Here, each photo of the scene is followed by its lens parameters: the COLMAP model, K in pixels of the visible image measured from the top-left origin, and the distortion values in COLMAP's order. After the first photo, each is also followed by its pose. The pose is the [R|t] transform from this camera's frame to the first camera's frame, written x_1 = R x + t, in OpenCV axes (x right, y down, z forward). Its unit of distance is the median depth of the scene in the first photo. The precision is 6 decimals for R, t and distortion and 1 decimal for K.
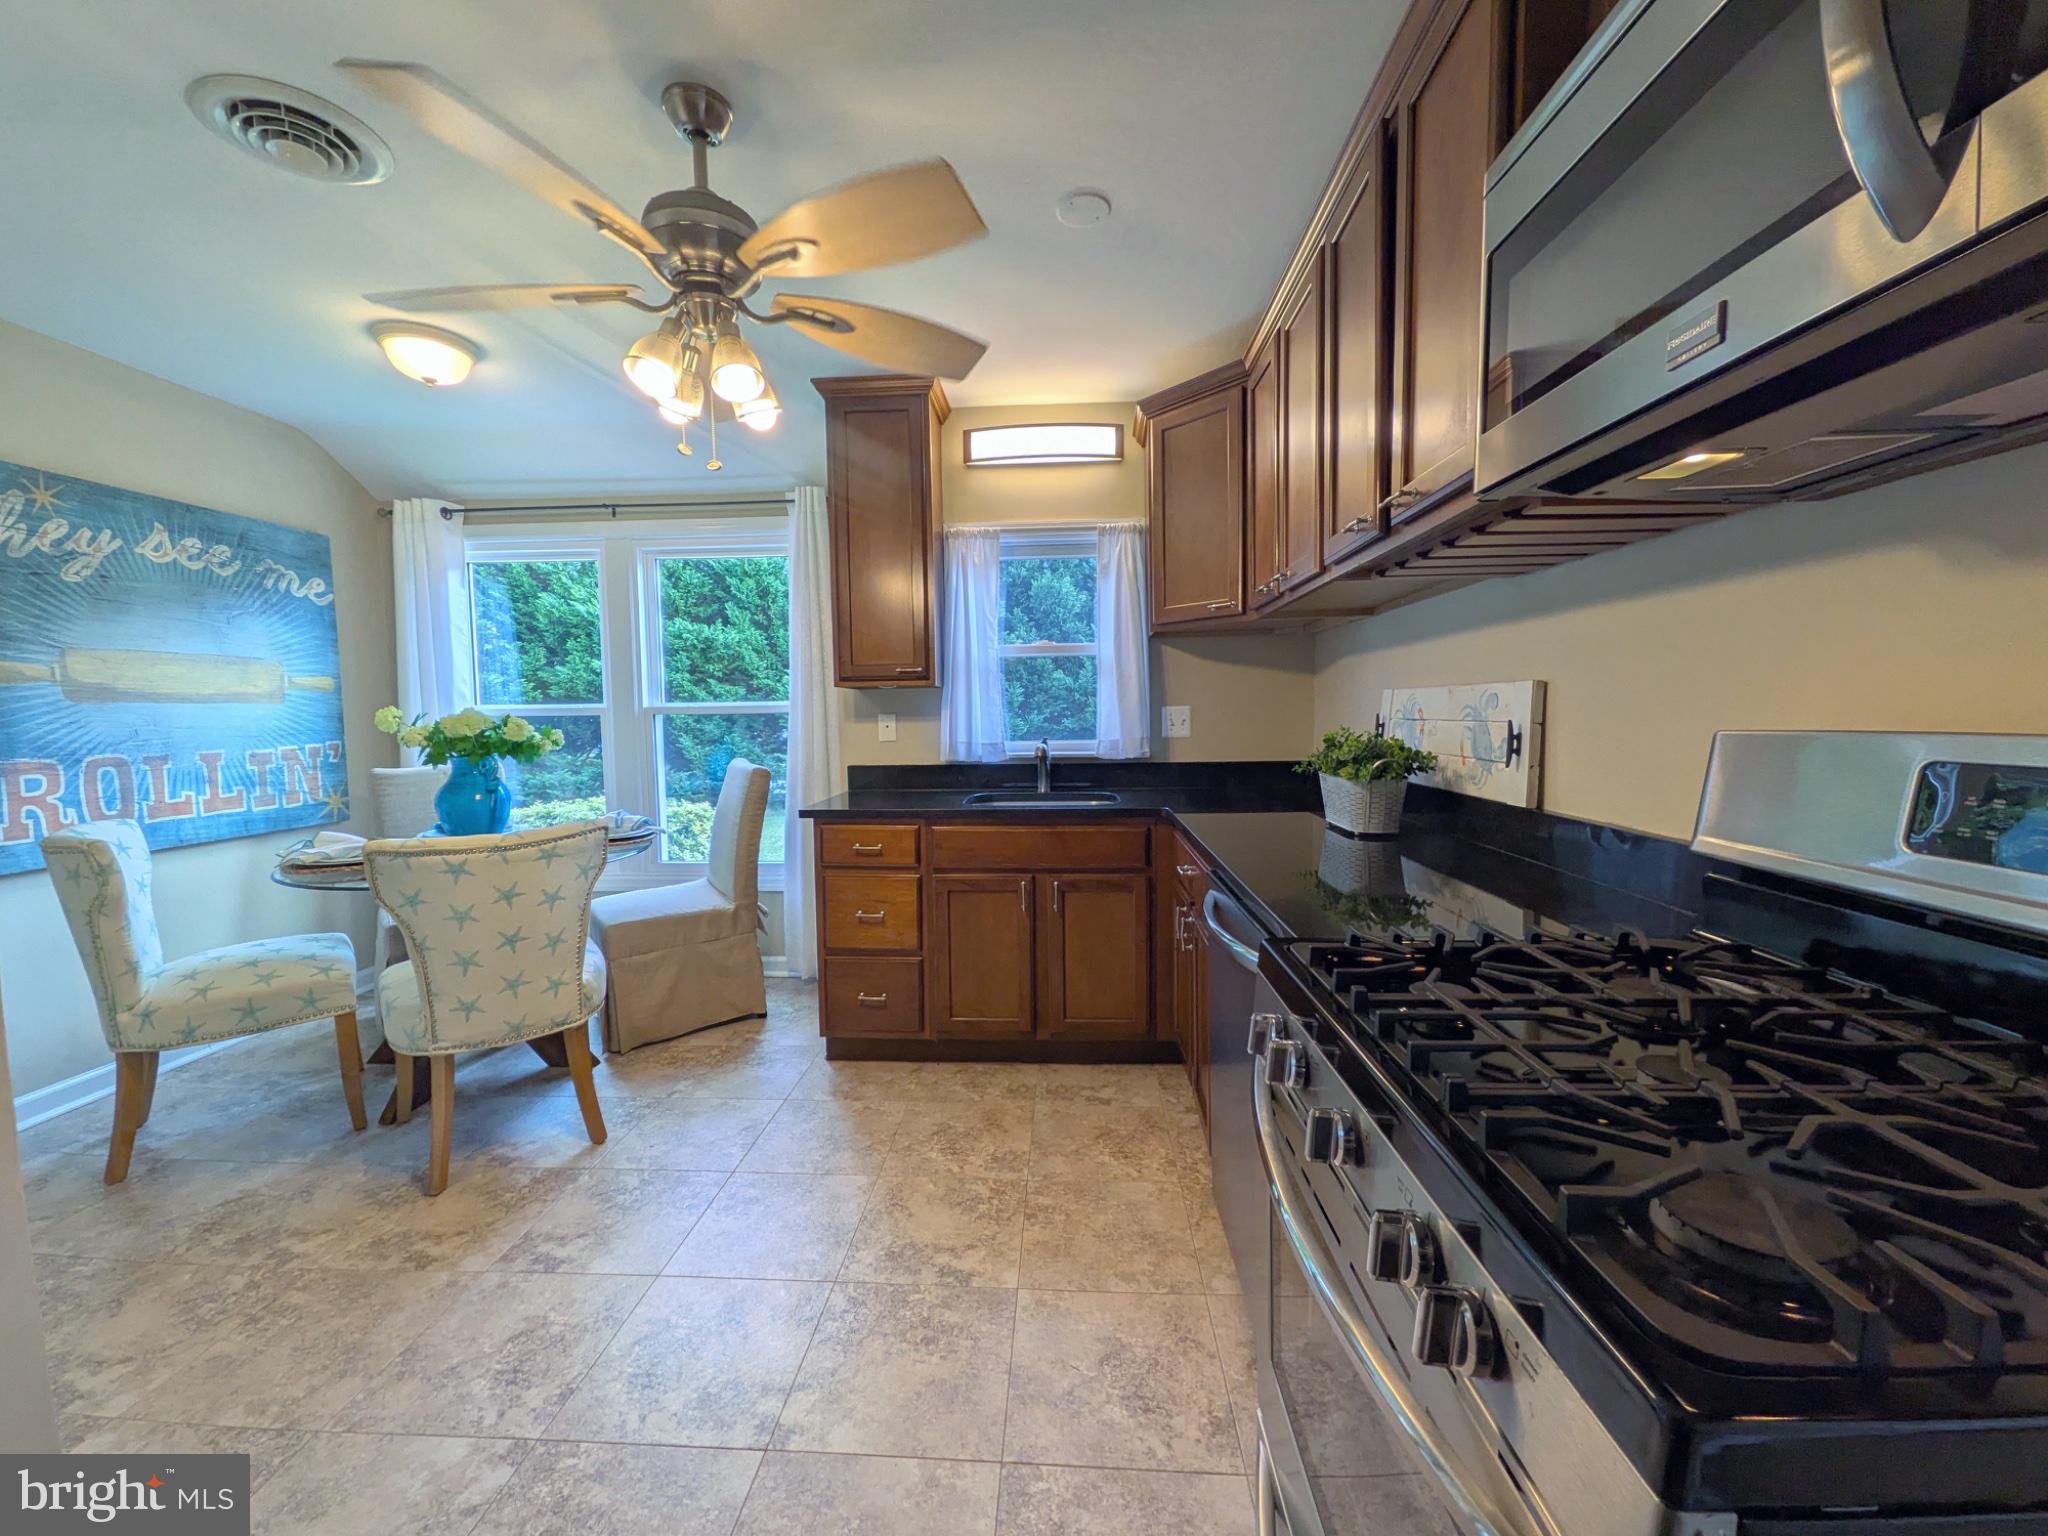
lens RADIAL K [[772.0, 0, 1024.0], [0, 772.0, 768.0], [0, 0, 1]] dist [-0.000152, -0.000229]
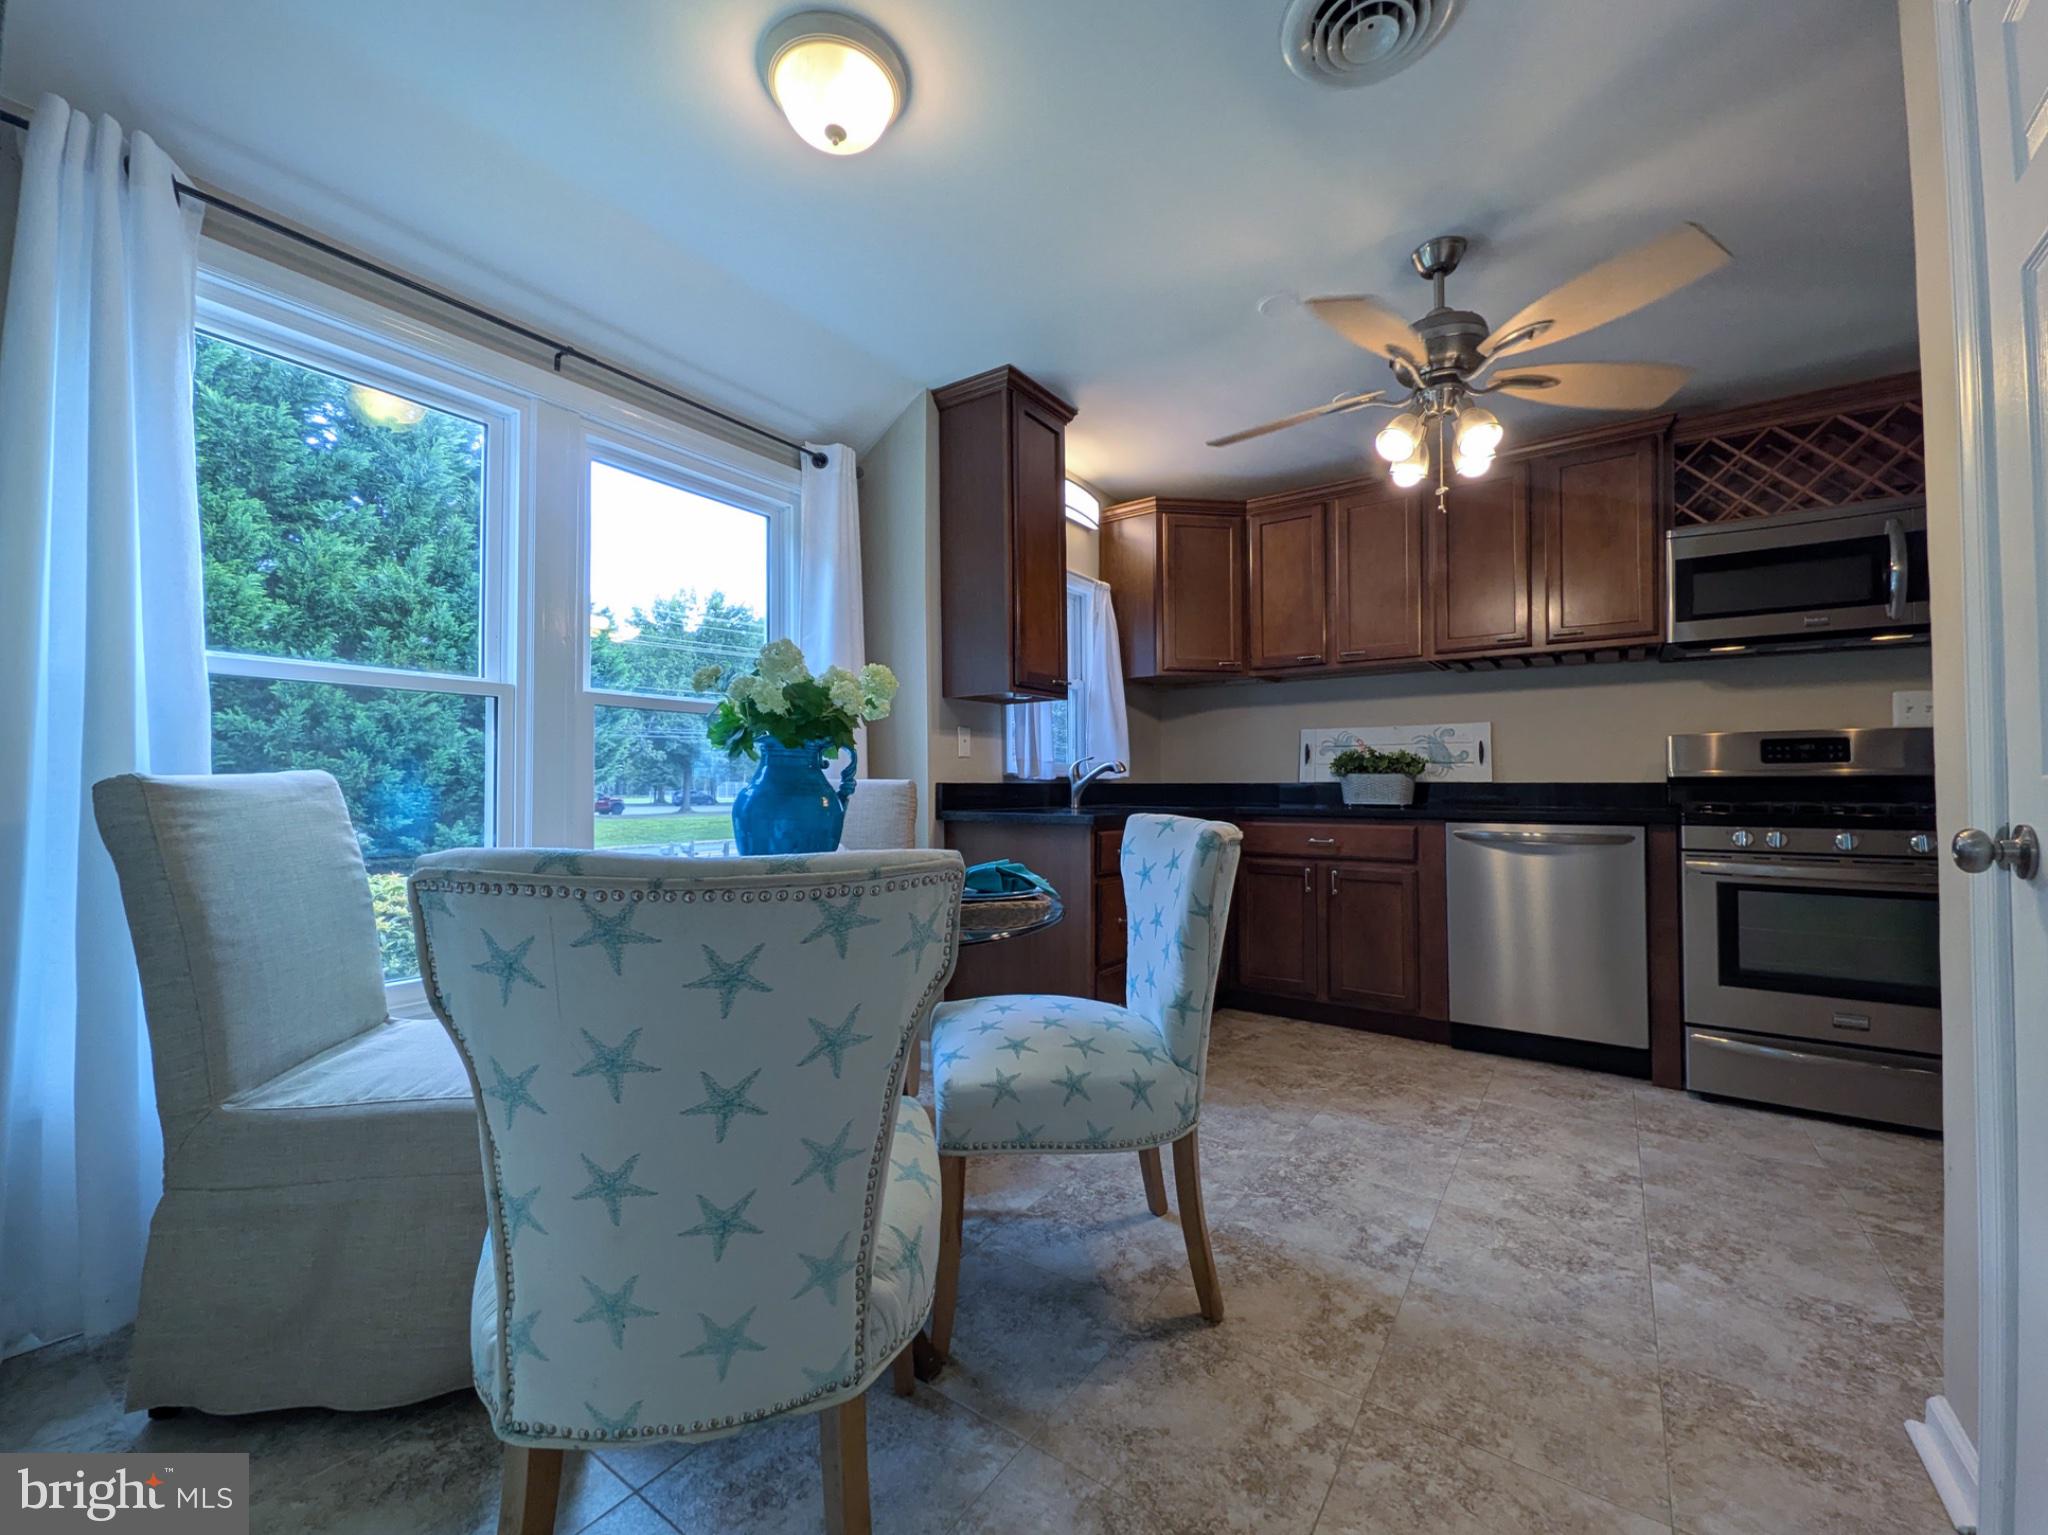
lens RADIAL K [[802.5, 0, 1019.8], [0, 802.5, 770.0], [0, 0, 1]] dist [0.007131, -0.000472]
pose [[0.548839, 0.030431, 0.835374, -1.680549], [0.055528, 0.995803, -0.072756, 0.095930], [-0.834082, 0.086318, 0.544846, 0.781267]]
